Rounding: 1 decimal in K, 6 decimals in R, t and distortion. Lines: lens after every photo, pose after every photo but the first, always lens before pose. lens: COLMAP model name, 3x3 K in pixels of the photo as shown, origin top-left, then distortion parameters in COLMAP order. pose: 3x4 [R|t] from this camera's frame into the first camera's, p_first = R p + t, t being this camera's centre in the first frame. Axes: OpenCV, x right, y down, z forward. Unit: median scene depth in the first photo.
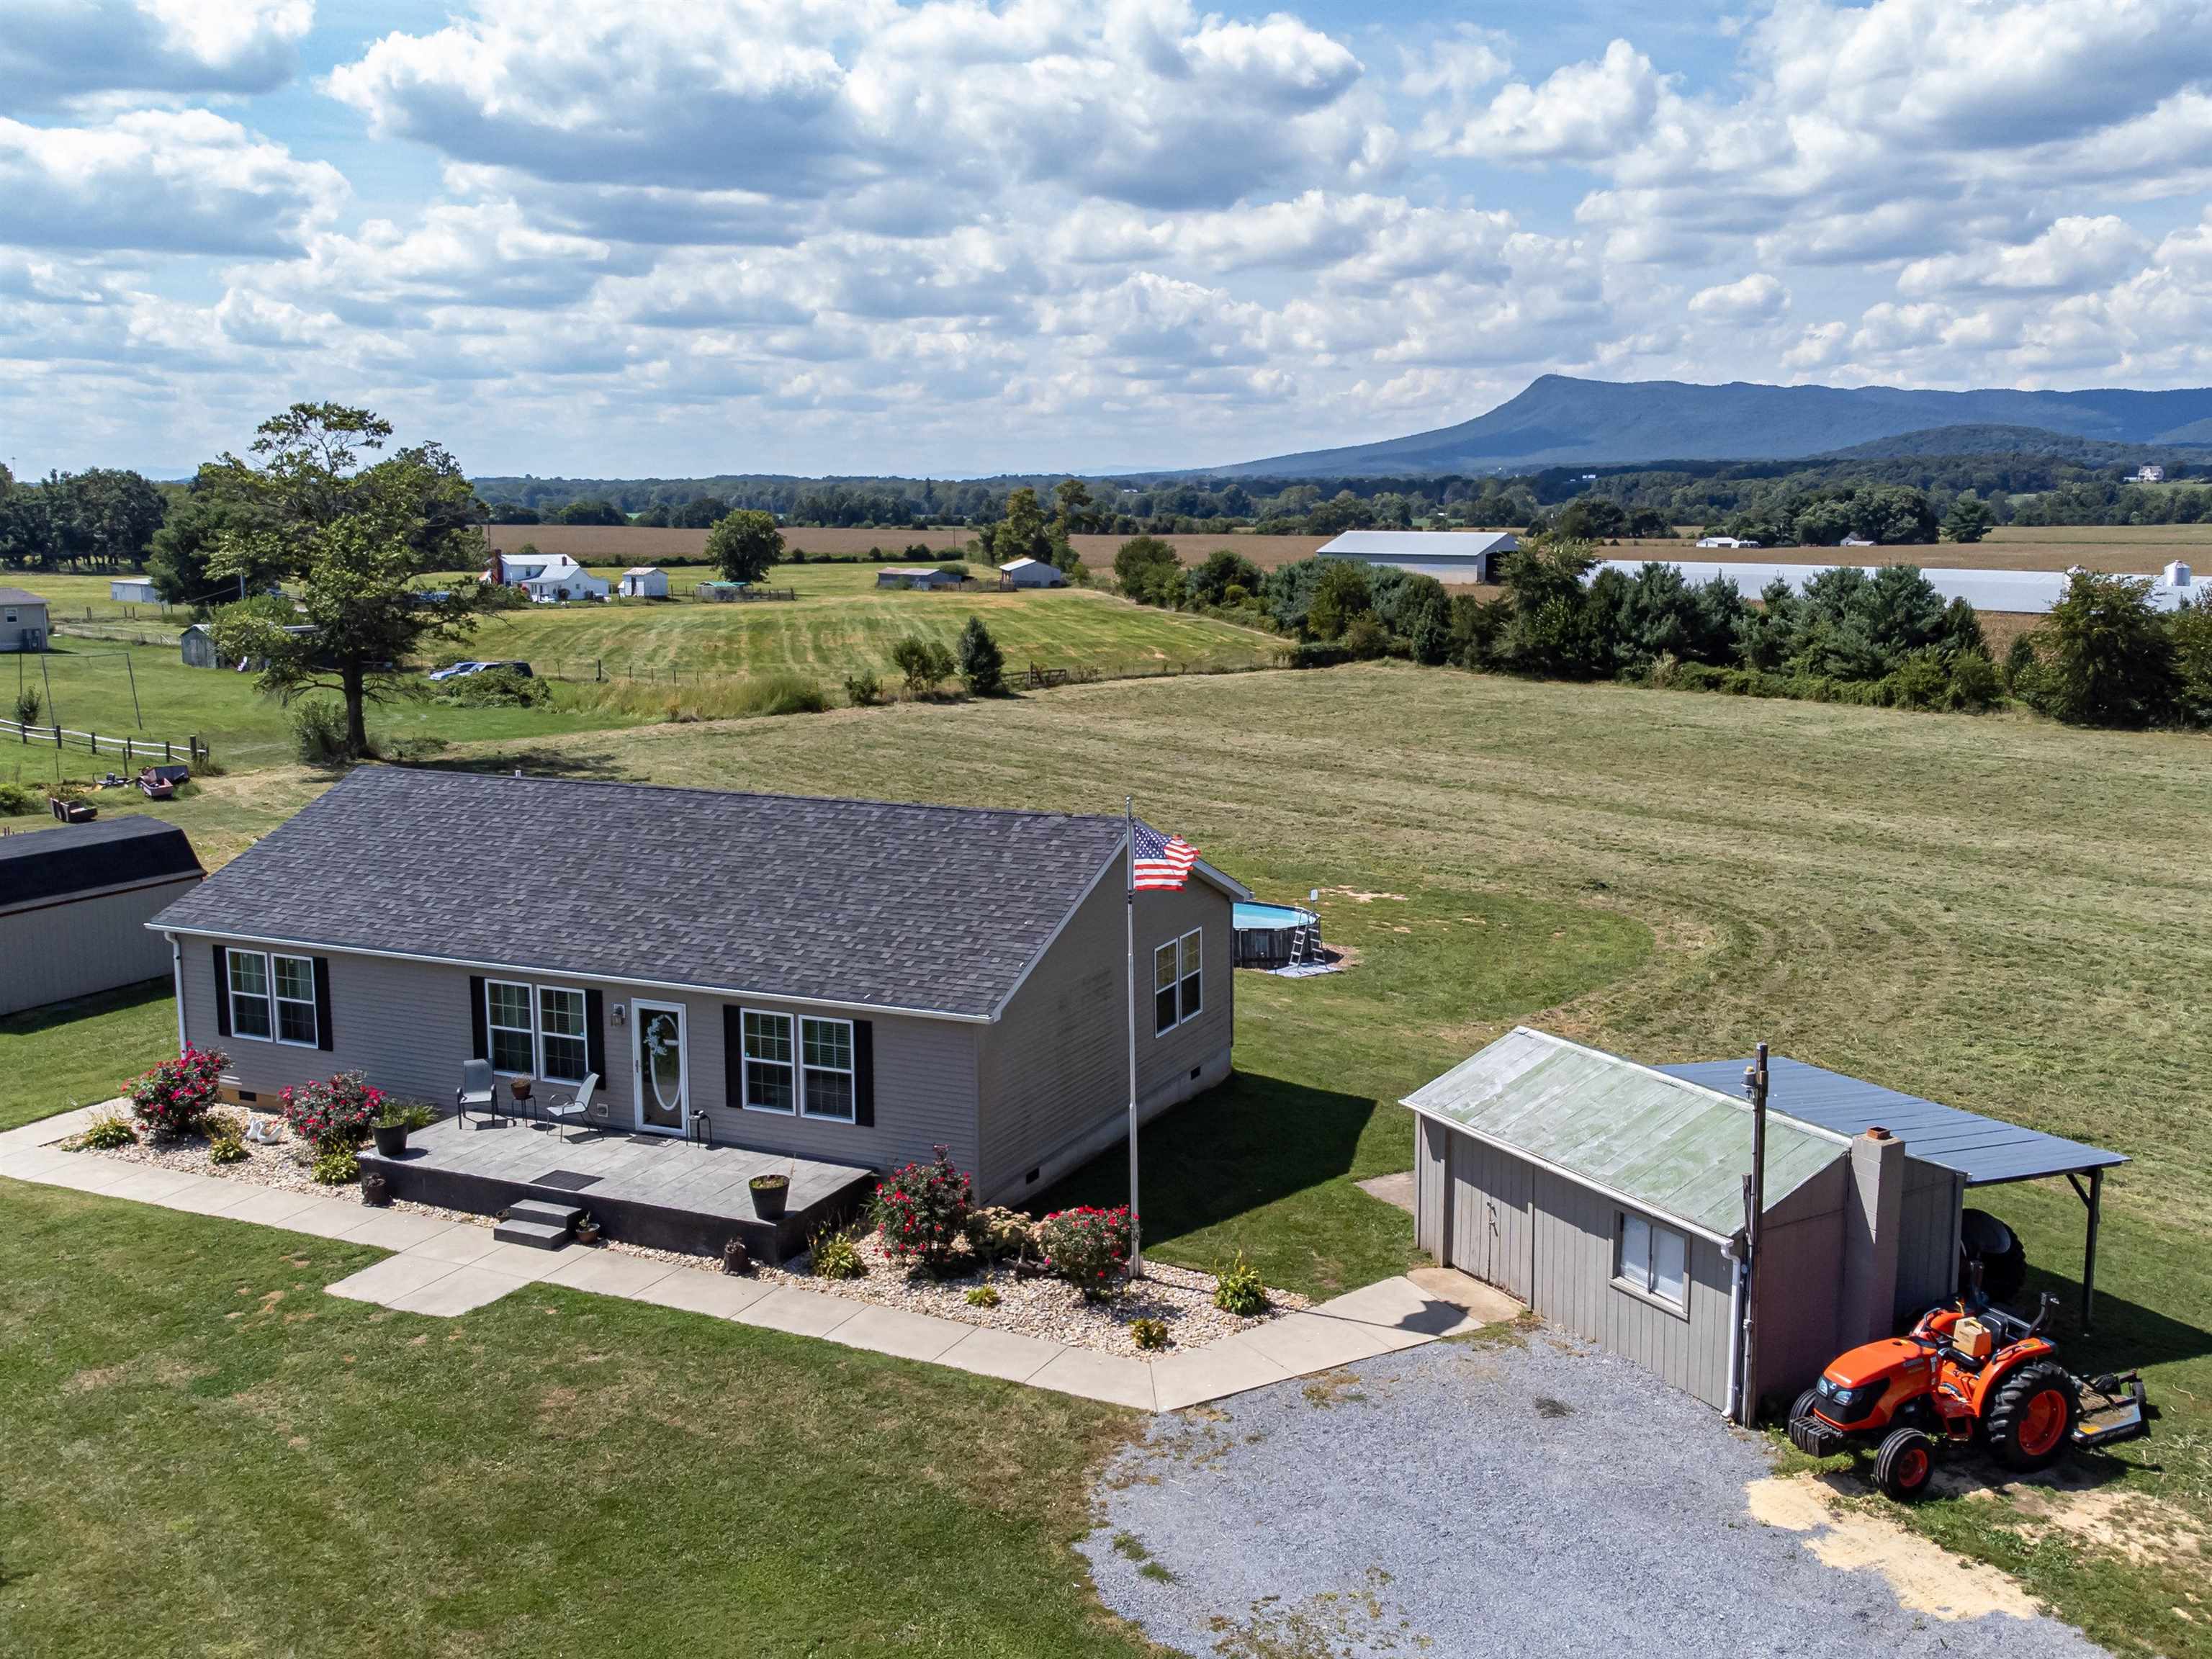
lens RADIAL K [[2056.0, 0, 1209.1], [0, 2056.0, 824.0], [0, 0, 1]] dist [-0.003886, 0.000000]
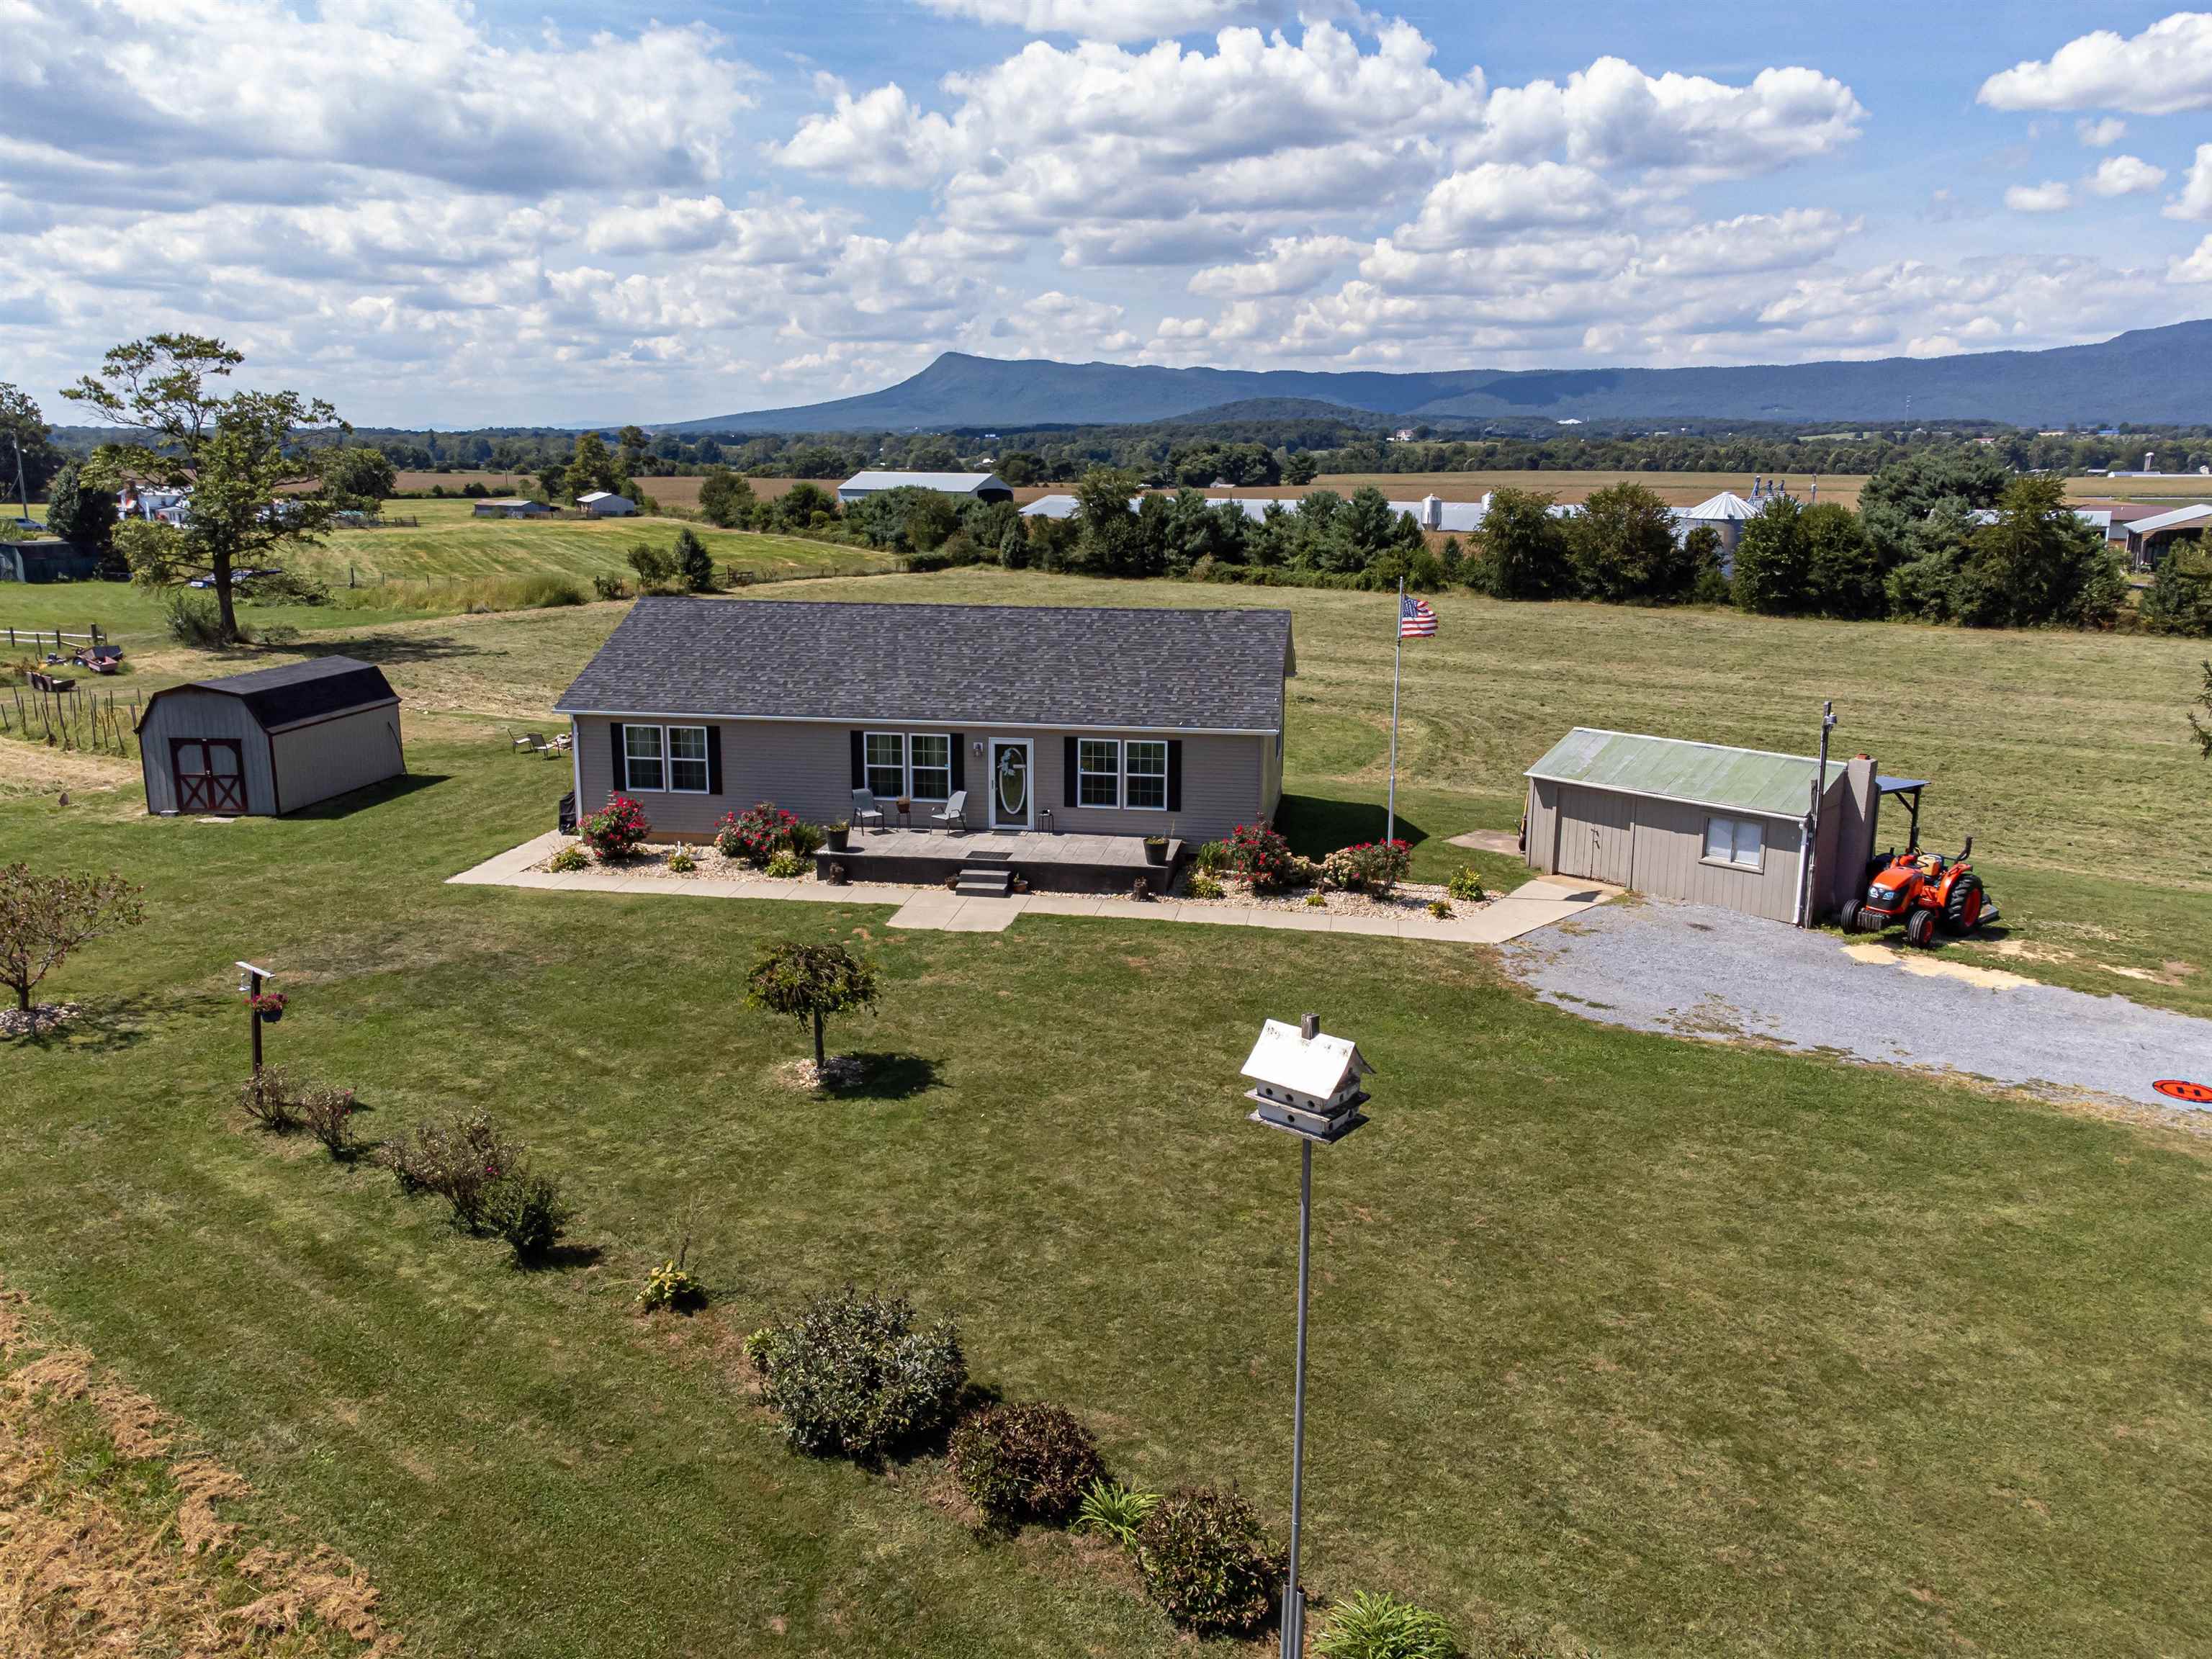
lens RADIAL K [[1638.8, 0, 1106.7], [0, 1638.8, 829.8], [0, 0, 1]] dist [0.030541, -0.021230]
pose [[0.967550, -0.051281, 0.247419, -0.170234], [0.034265, 0.996772, 0.072601, 0.023915], [-0.250344, -0.061768, 0.966185, -0.048067]]
